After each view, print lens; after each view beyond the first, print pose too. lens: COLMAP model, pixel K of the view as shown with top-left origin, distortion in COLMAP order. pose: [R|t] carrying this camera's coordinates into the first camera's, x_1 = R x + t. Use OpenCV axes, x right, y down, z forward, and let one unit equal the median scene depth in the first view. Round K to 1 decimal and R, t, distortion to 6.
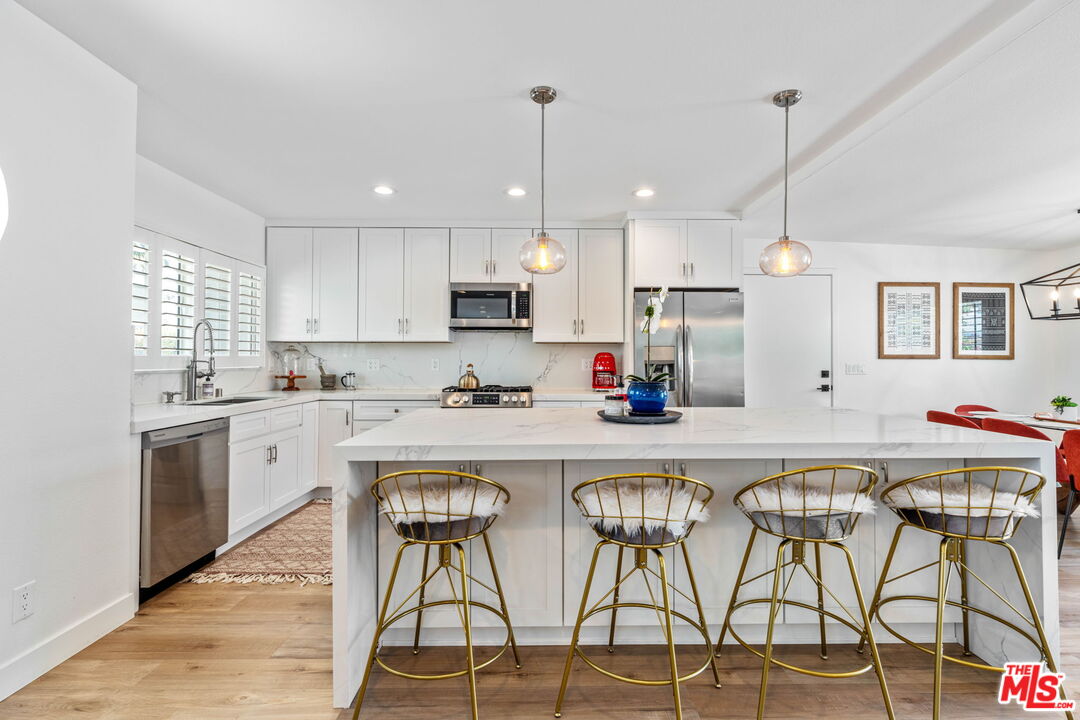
lens RADIAL K [[490.5, 0, 544.5], [0, 490.5, 357.2], [0, 0, 1]] dist [0.000455, 0.000195]
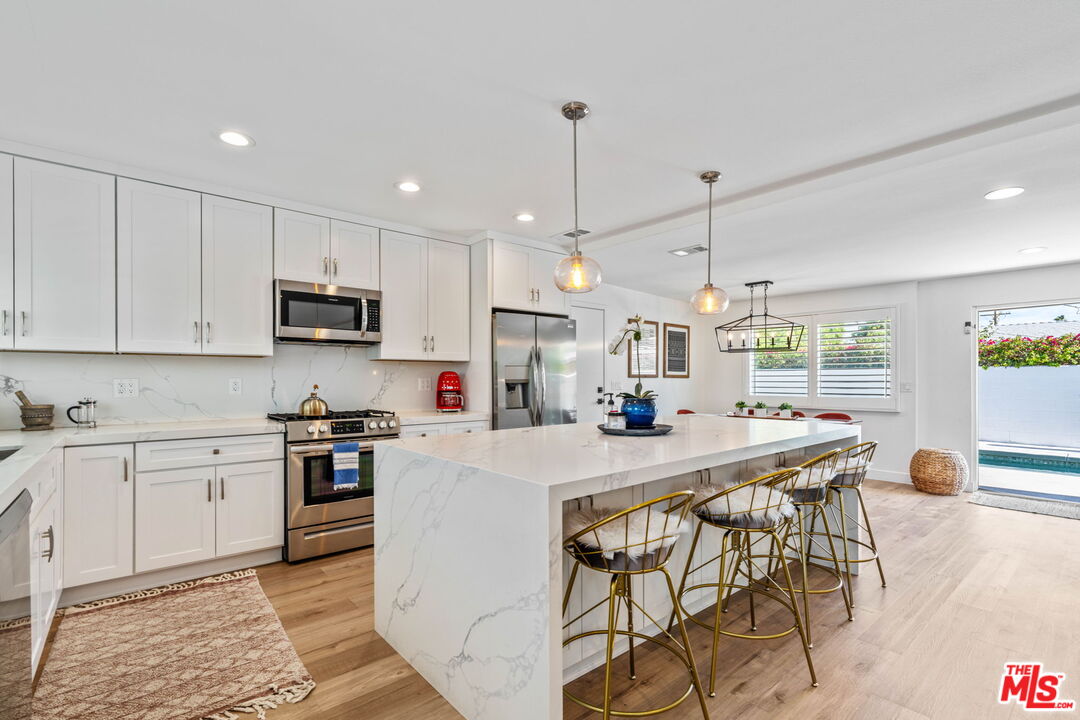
lens RADIAL K [[497.9, 0, 539.2], [0, 497.9, 378.1], [0, 0, 1]] dist [0.000259, 0.000622]
pose [[0.777313, -0.001776, 0.629111, -0.361130], [-0.001331, 0.999989, 0.004467, -0.001062], [-0.629112, -0.004309, 0.777303, 0.134990]]
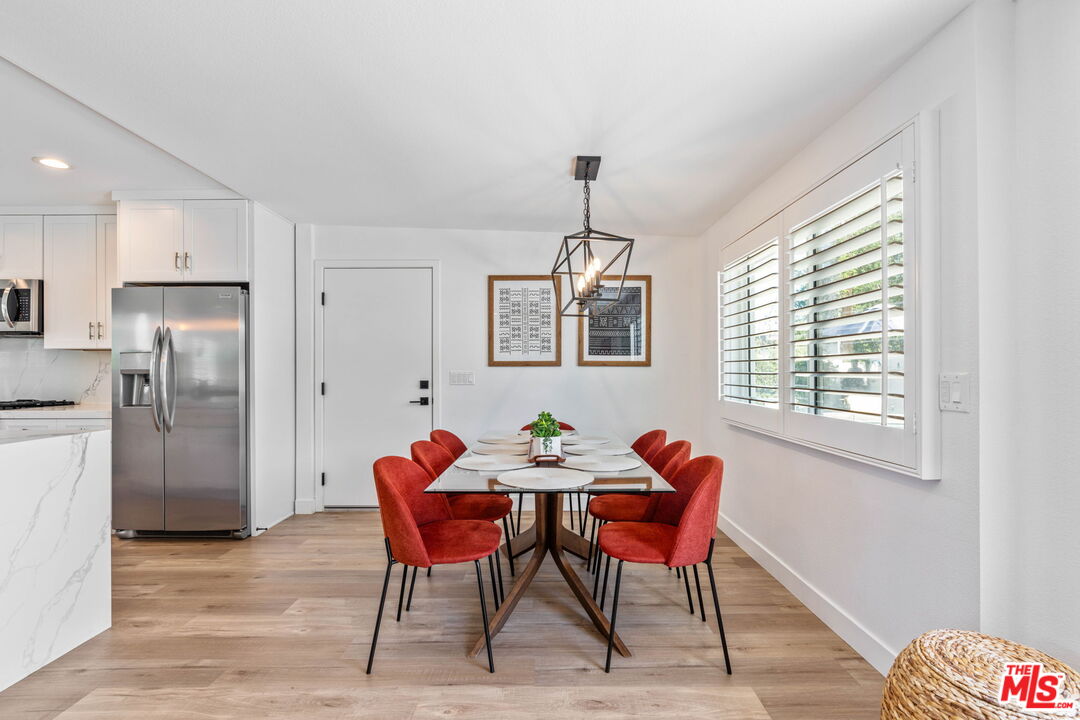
lens RADIAL K [[497.9, 0, 539.2], [0, 497.9, 378.1], [0, 0, 1]] dist [0.000259, 0.000622]
pose [[0.999676, -0.005480, -0.024860, 0.859384], [0.005943, 0.999810, 0.018573, 0.008948], [0.024754, -0.018715, 0.999518, 0.153820]]
